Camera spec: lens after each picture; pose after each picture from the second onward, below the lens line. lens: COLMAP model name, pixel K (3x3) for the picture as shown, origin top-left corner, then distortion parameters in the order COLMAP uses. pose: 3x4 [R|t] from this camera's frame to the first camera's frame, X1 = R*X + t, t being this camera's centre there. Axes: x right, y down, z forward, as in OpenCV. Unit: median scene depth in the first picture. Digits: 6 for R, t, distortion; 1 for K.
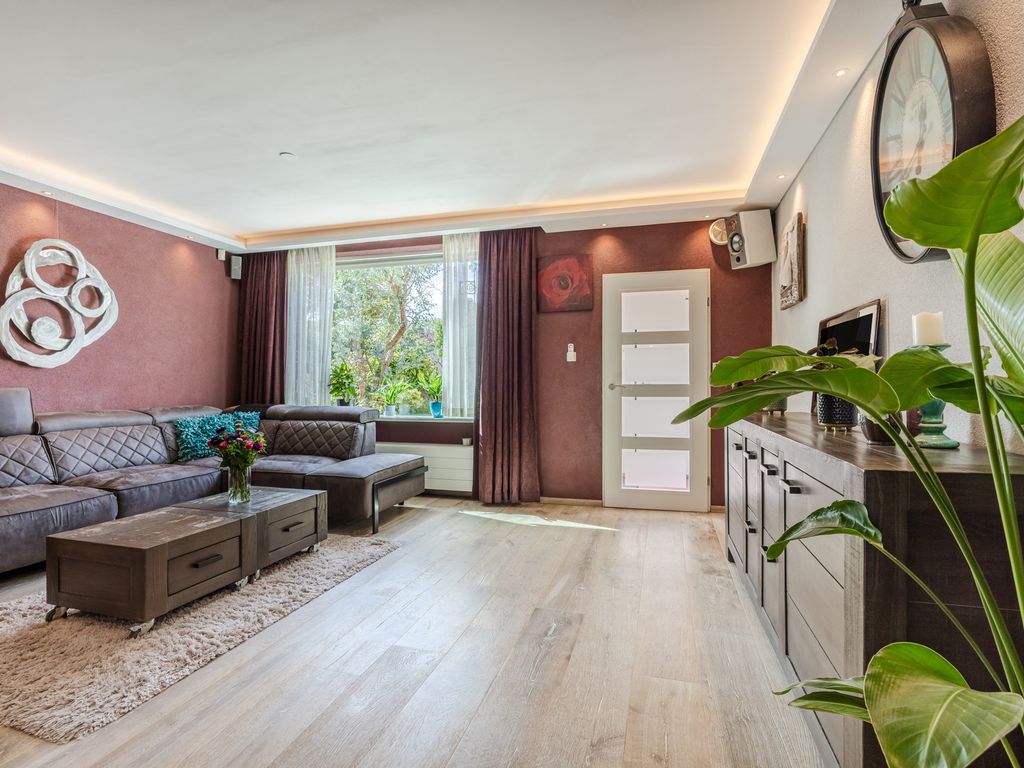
lens RADIAL K [[526.3, 0, 517.2], [0, 526.3, 384.9], [0, 0, 1]] dist [-0.020393, 0.001059]
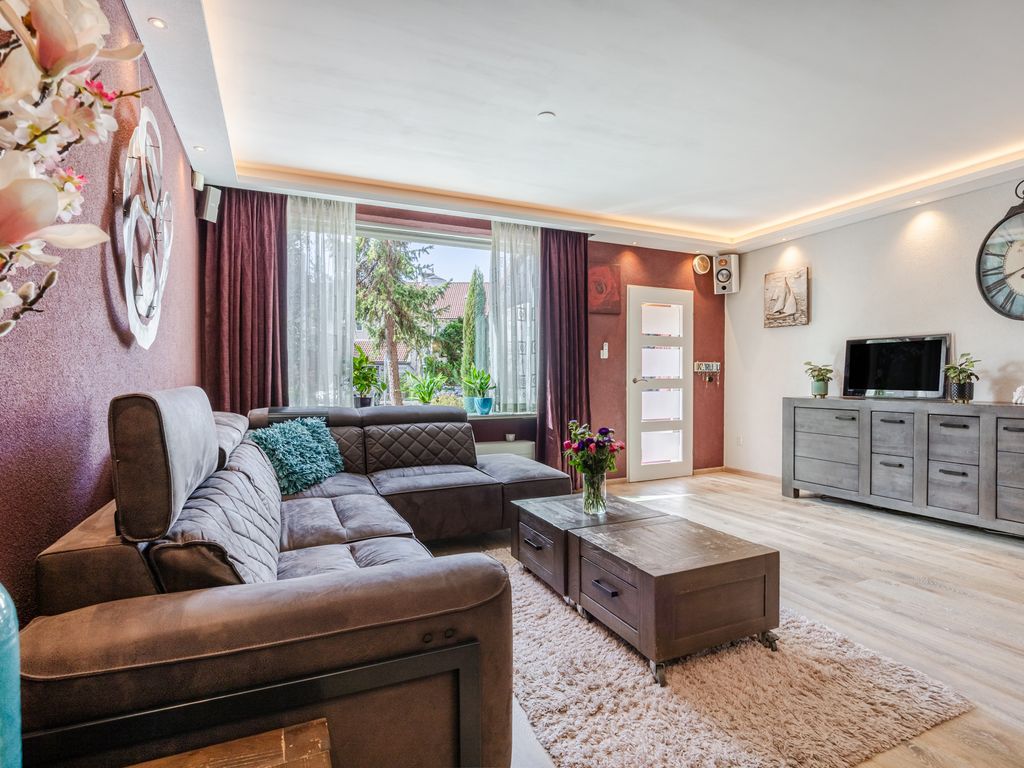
lens RADIAL K [[526.3, 0, 517.2], [0, 526.3, 384.9], [0, 0, 1]] dist [-0.020393, 0.001059]
pose [[0.755482, -0.008119, 0.655119, -0.786647], [0.003114, 0.999956, 0.008802, 0.001774], [-0.655162, -0.004610, 0.755474, 0.275131]]
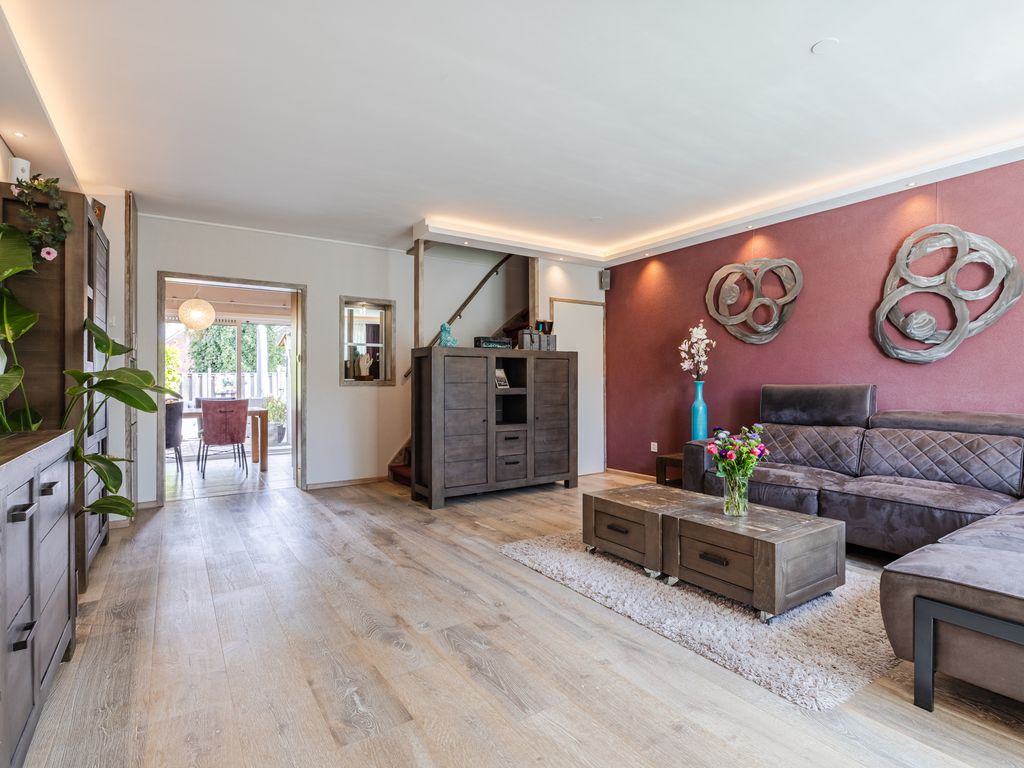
lens RADIAL K [[517.5, 0, 519.6], [0, 517.5, 379.7], [0, 0, 1]] dist [-0.022454, 0.000386]
pose [[-0.643493, 0.007480, -0.765415, 0.246874], [0.005911, 0.999971, 0.004803, -0.008411], [0.765429, -0.001434, -0.643519, 0.839924]]
